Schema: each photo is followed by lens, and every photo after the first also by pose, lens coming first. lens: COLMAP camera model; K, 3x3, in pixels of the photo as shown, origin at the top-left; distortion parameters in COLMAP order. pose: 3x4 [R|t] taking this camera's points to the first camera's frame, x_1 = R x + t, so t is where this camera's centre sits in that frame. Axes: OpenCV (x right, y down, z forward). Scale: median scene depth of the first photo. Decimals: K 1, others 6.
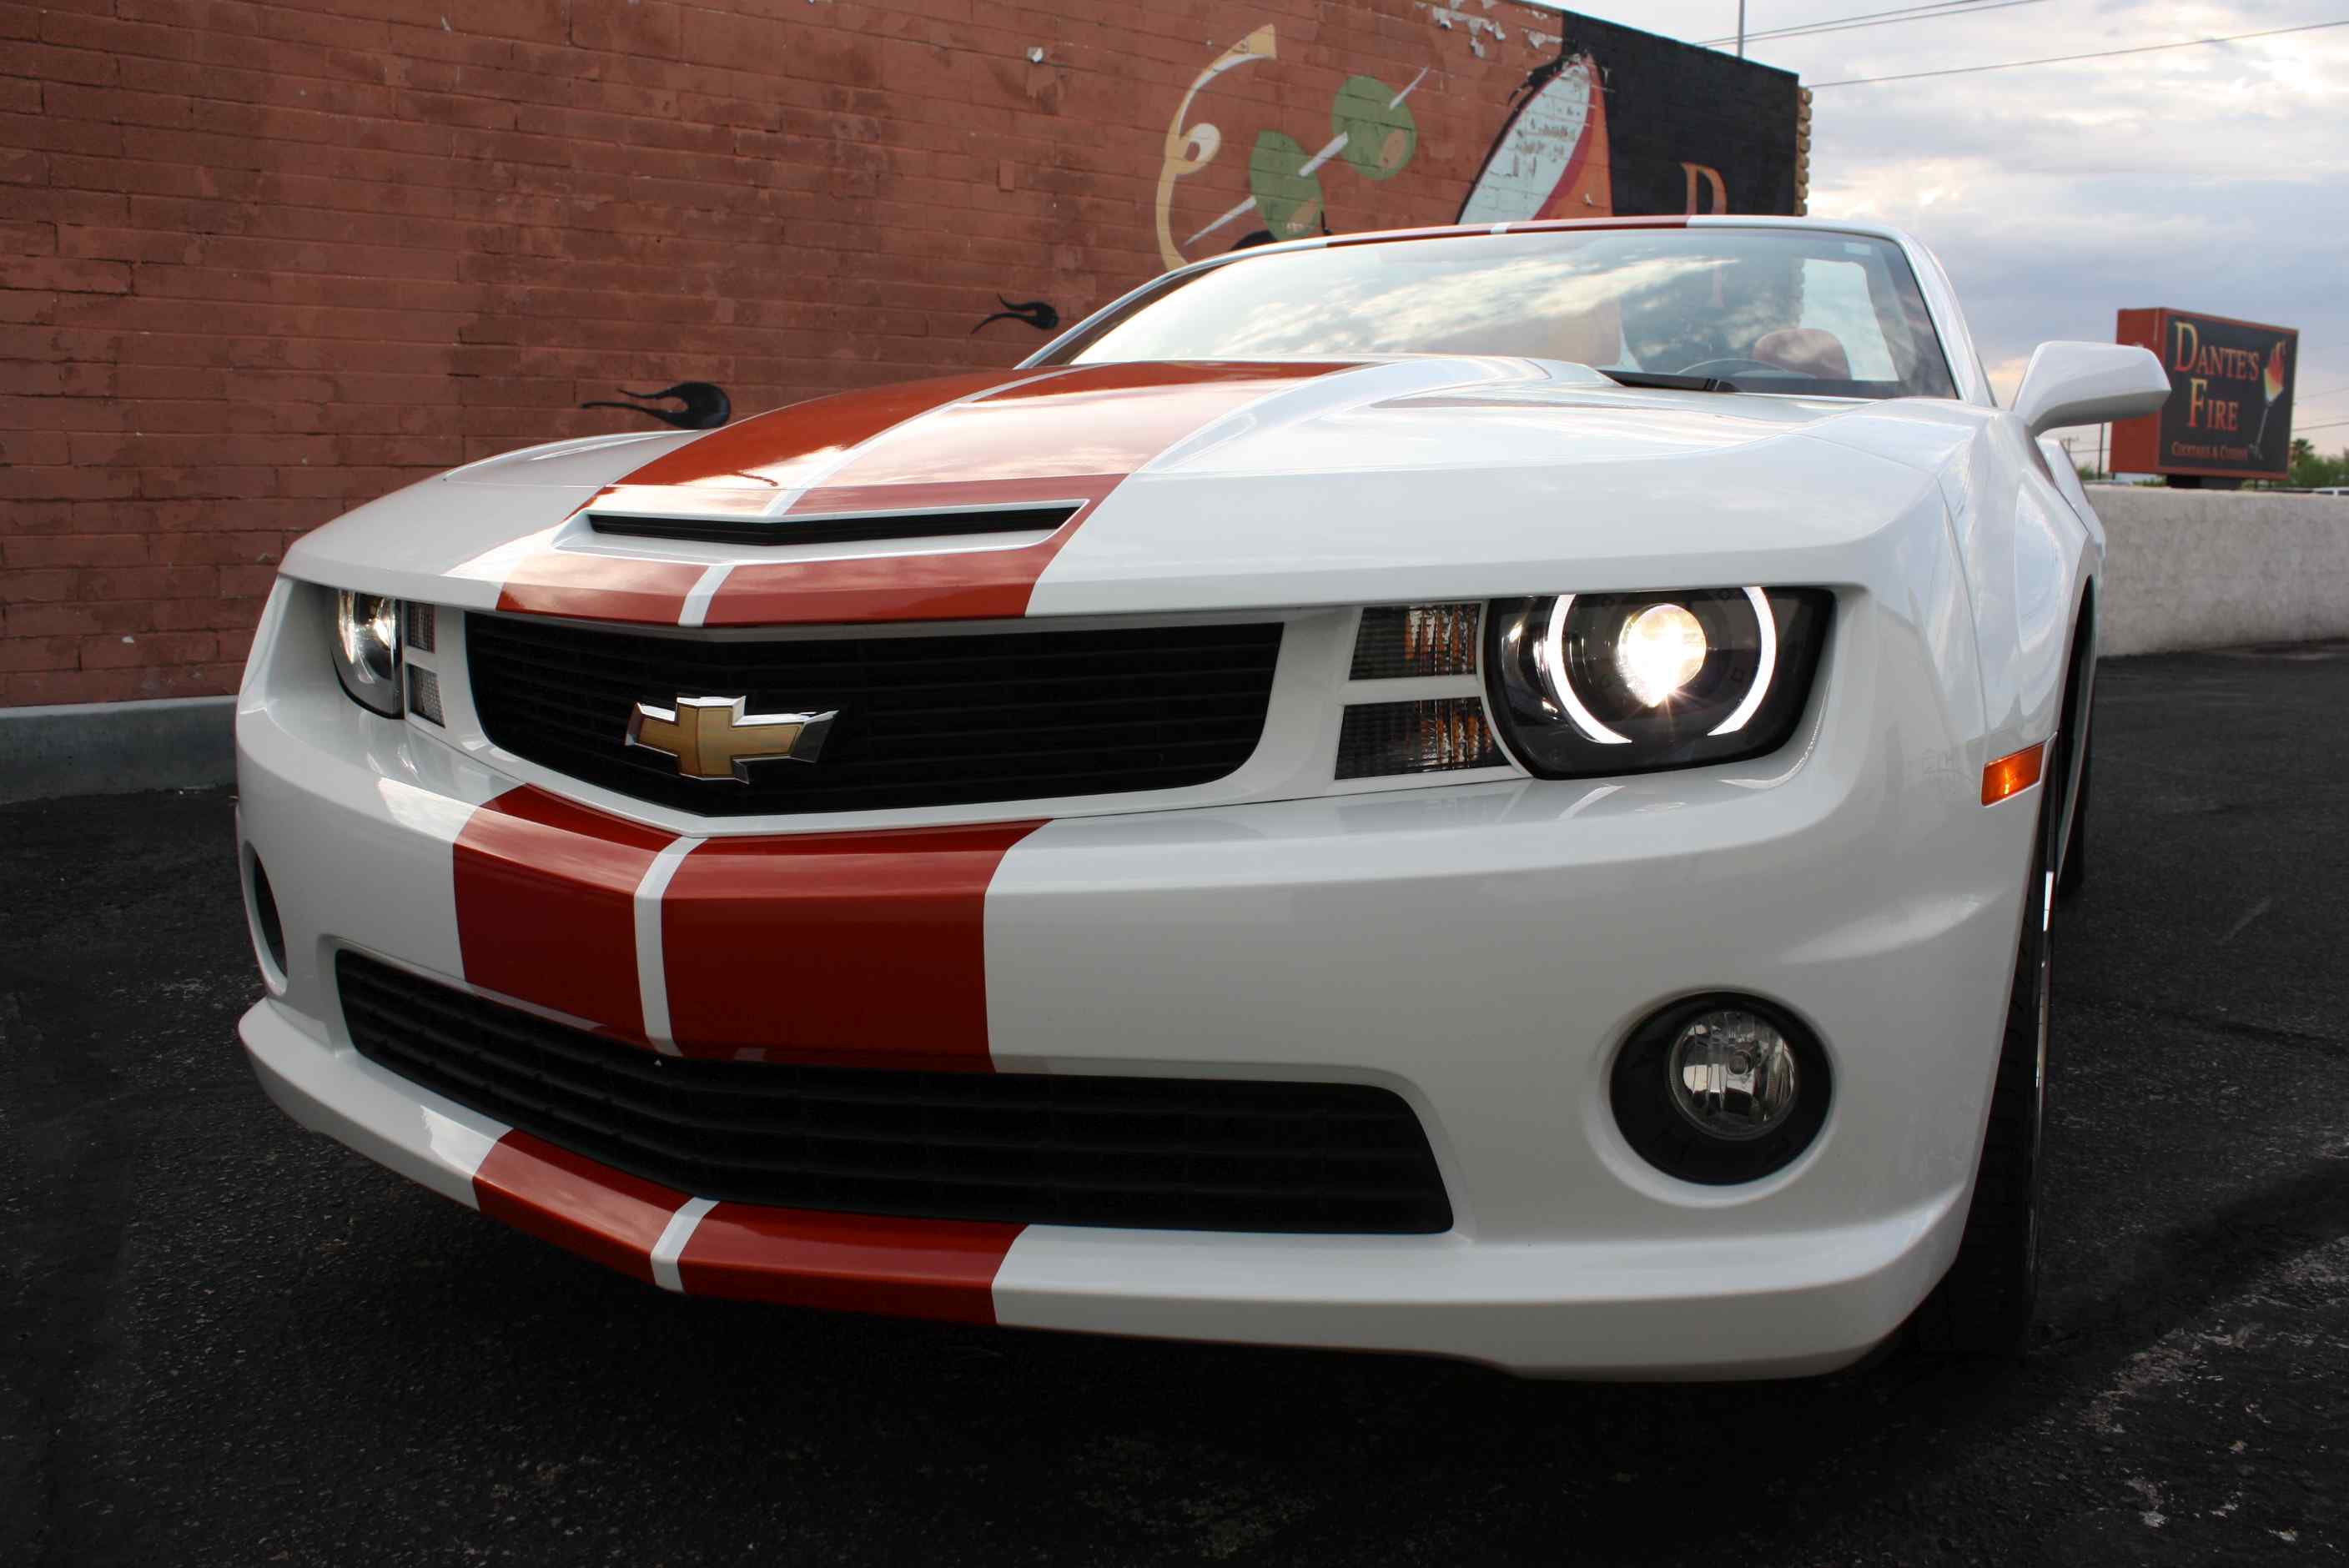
lens RADIAL K [[1969.9, 0, 1184.6], [0, 1969.9, 778.2], [0, 0, 1]] dist [-0.166867, 0.146775]
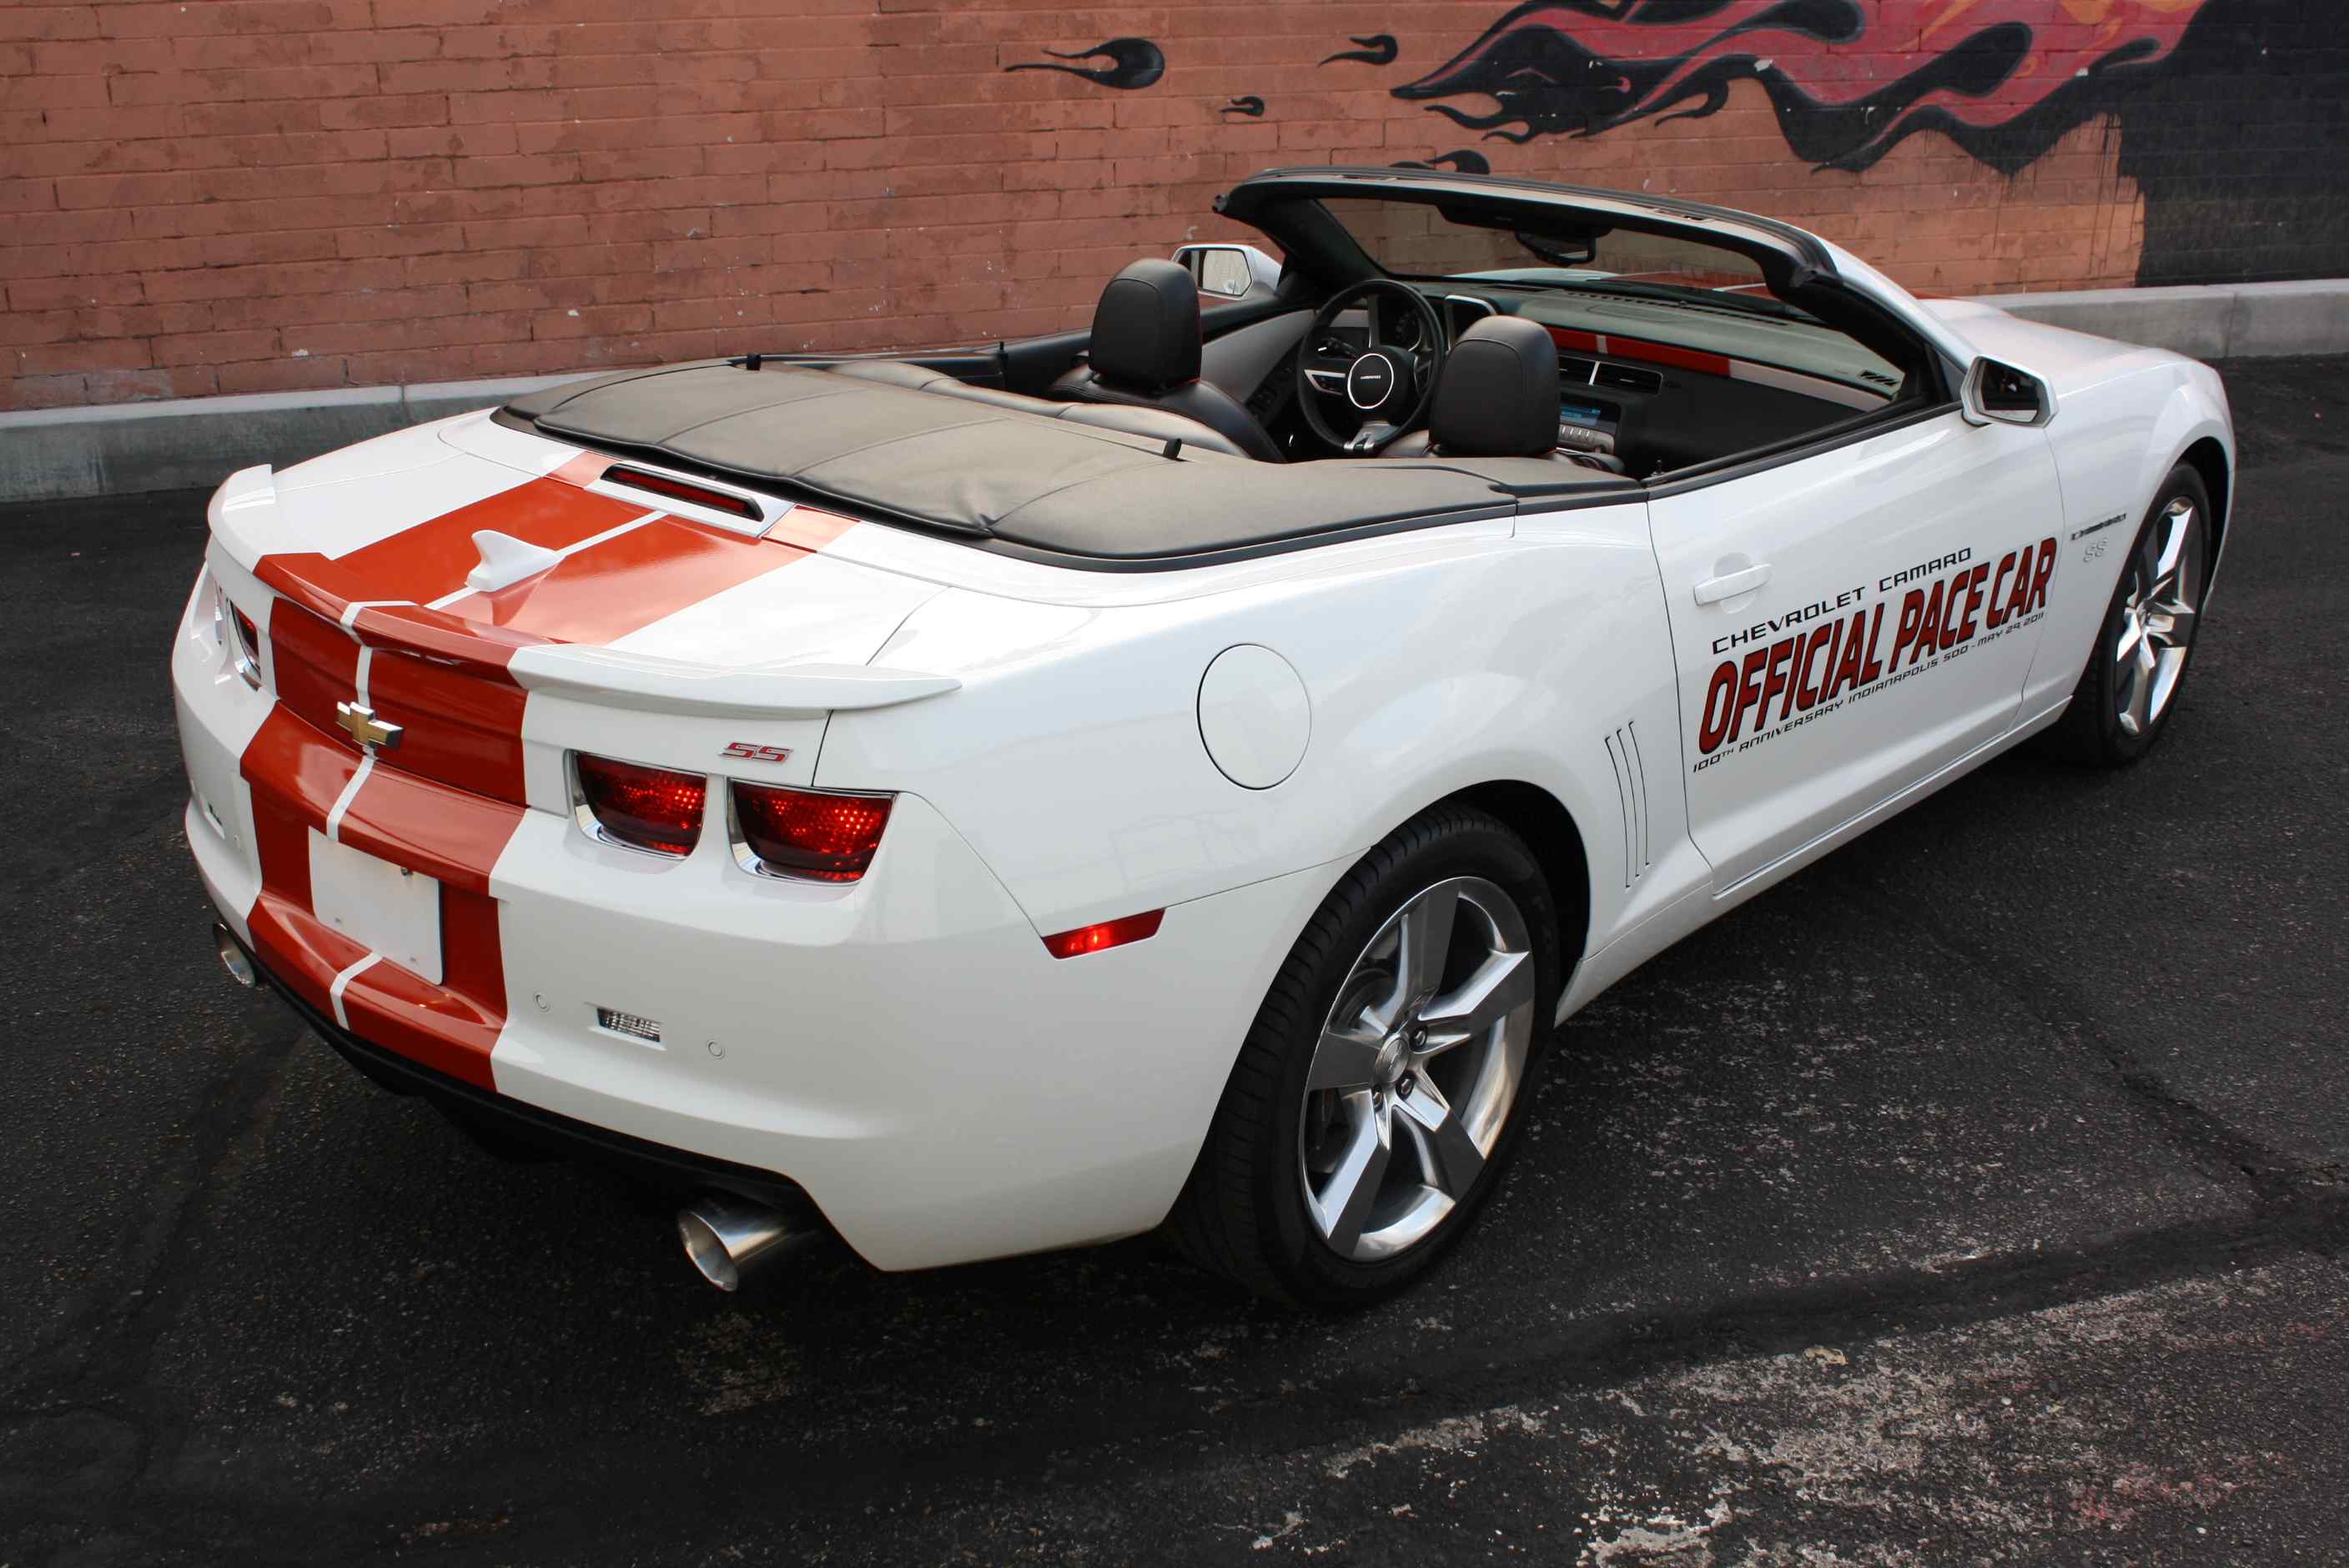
lens RADIAL K [[2369.5, 0, 1177.8], [0, 2369.5, 775.5], [0, 0, 1]] dist [-0.140011, 0.171223]
pose [[0.929889, 0.134361, -0.342422, 0.257715], [-0.047967, 0.967245, 0.249270, -0.166226], [0.364699, -0.215369, 0.905876, -0.144187]]
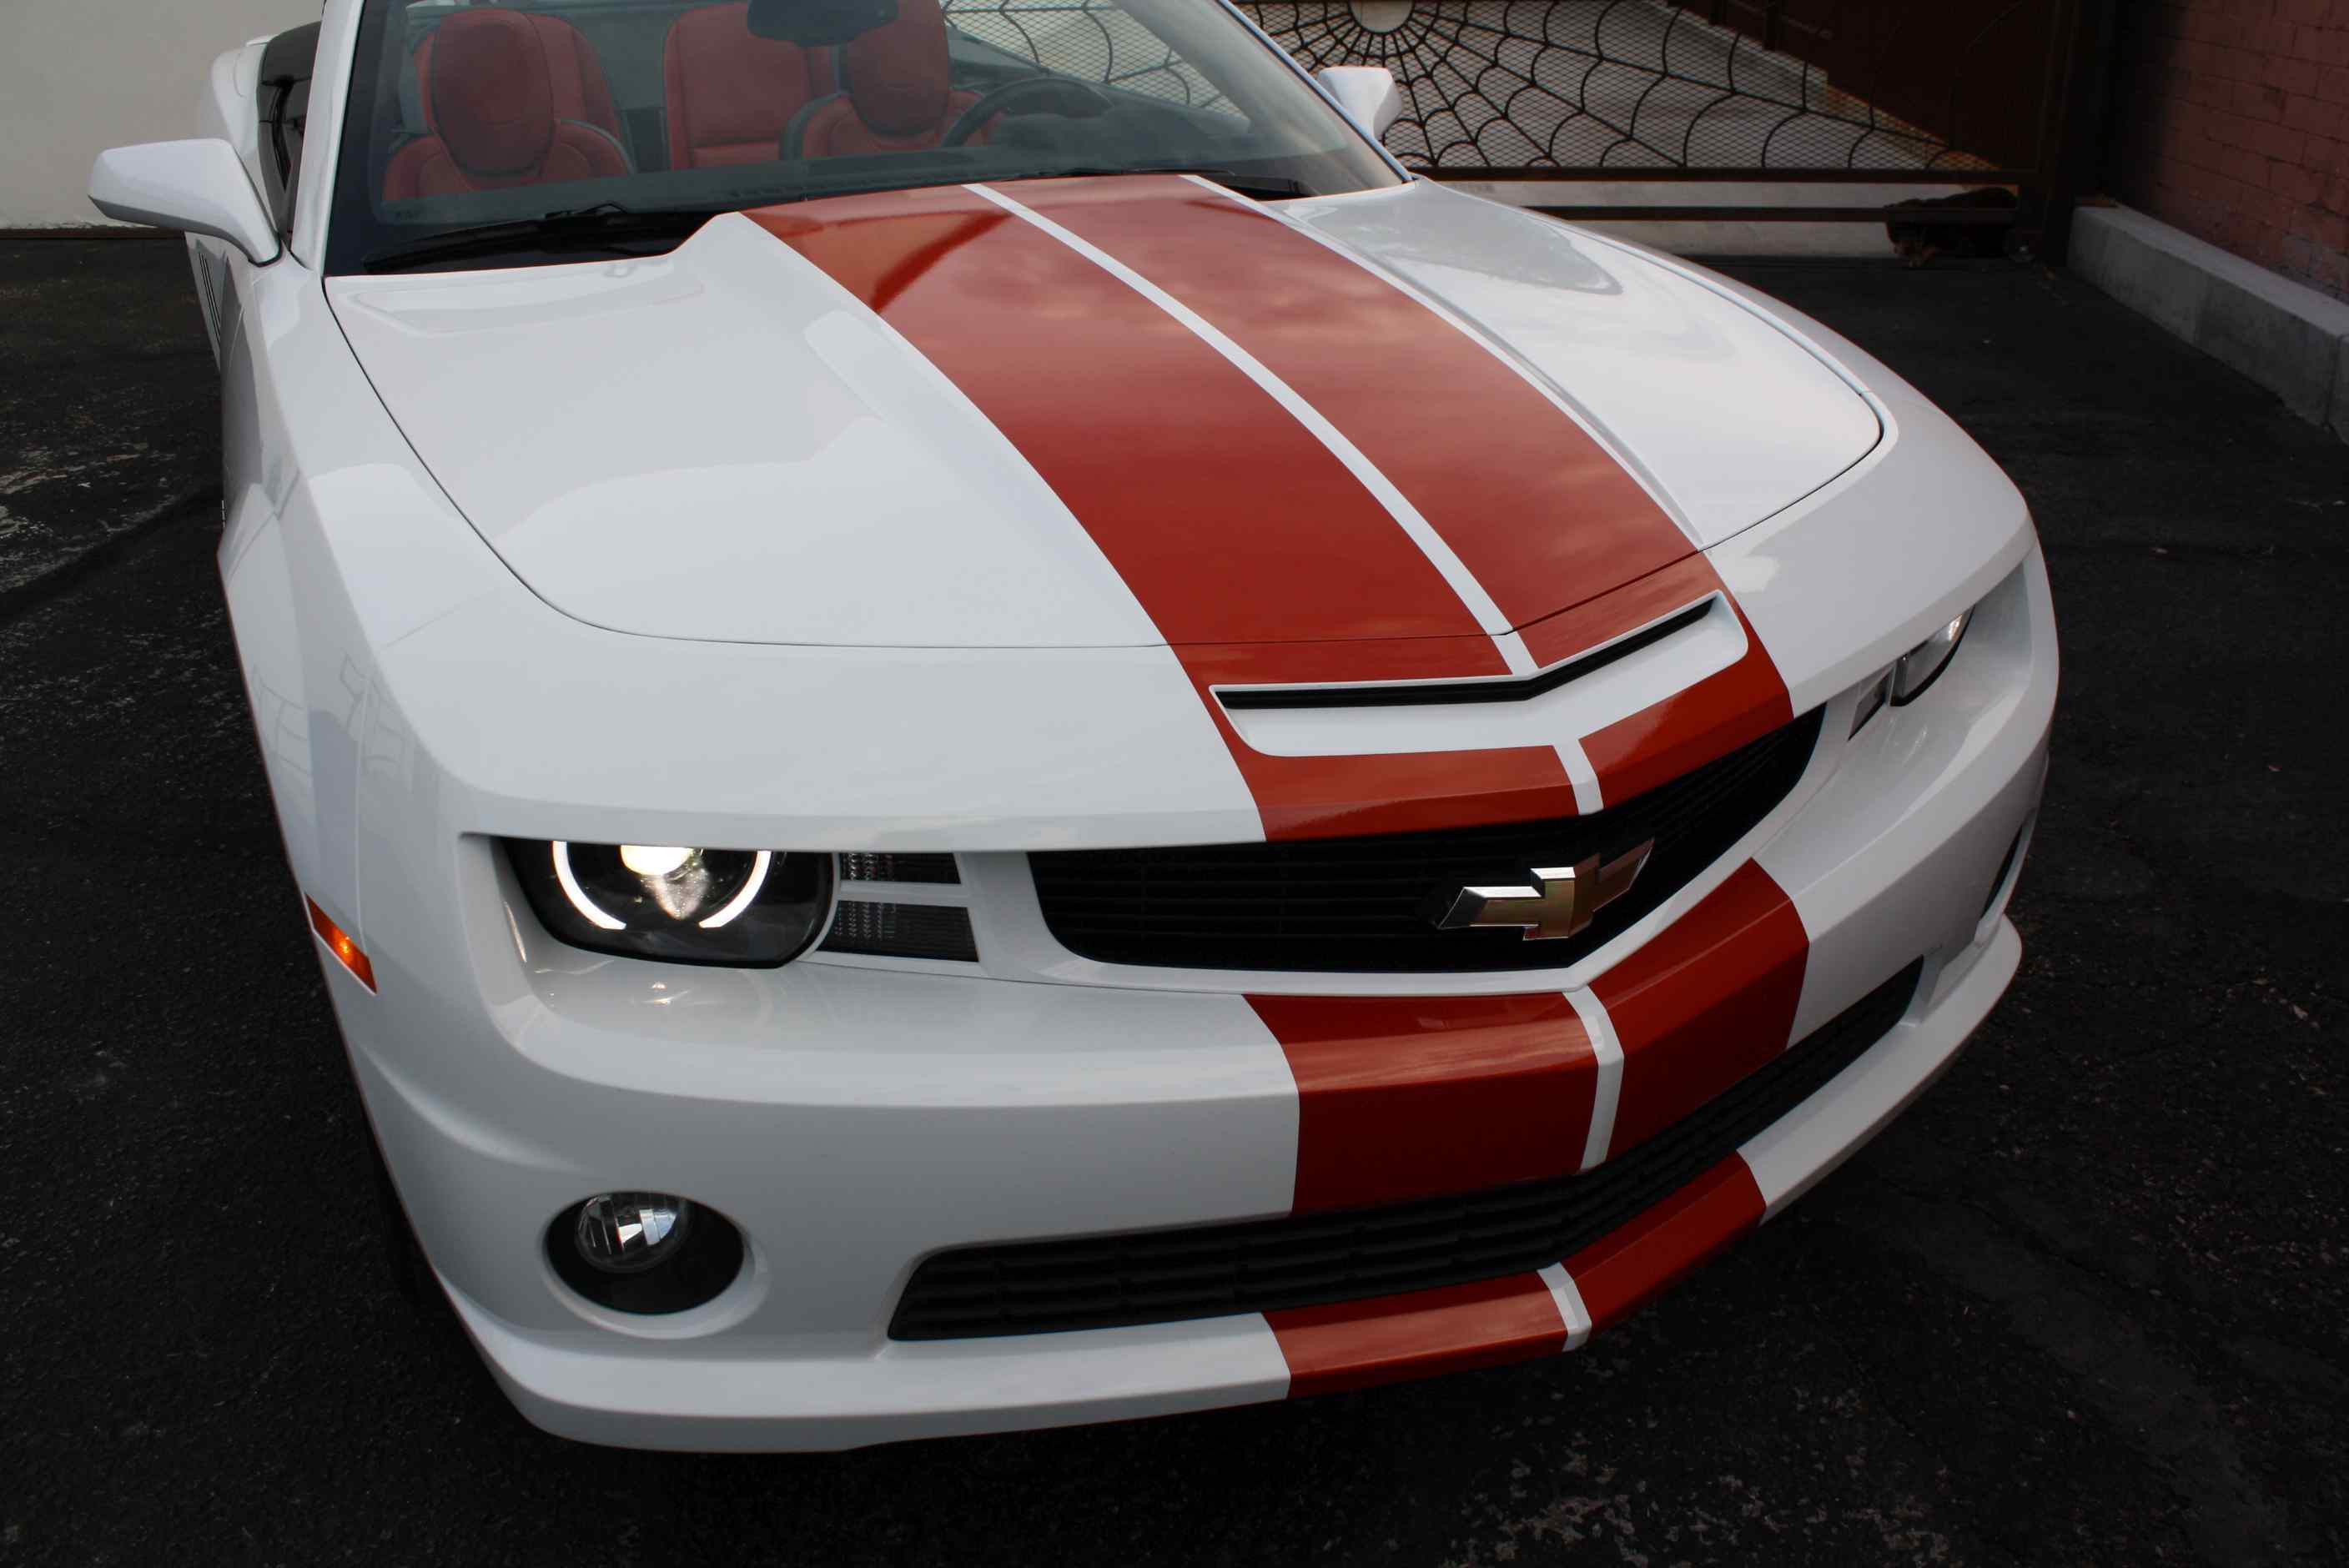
lens RADIAL K [[1984.3, 0, 1187.4], [0, 1984.3, 780.0], [0, 0, 1]] dist [-0.170928, 0.151104]
pose [[-0.695370, 0.305828, -0.650330, 0.404060], [-0.089116, 0.861251, 0.500305, -0.240886], [0.713105, 0.405852, -0.571634, 1.096071]]
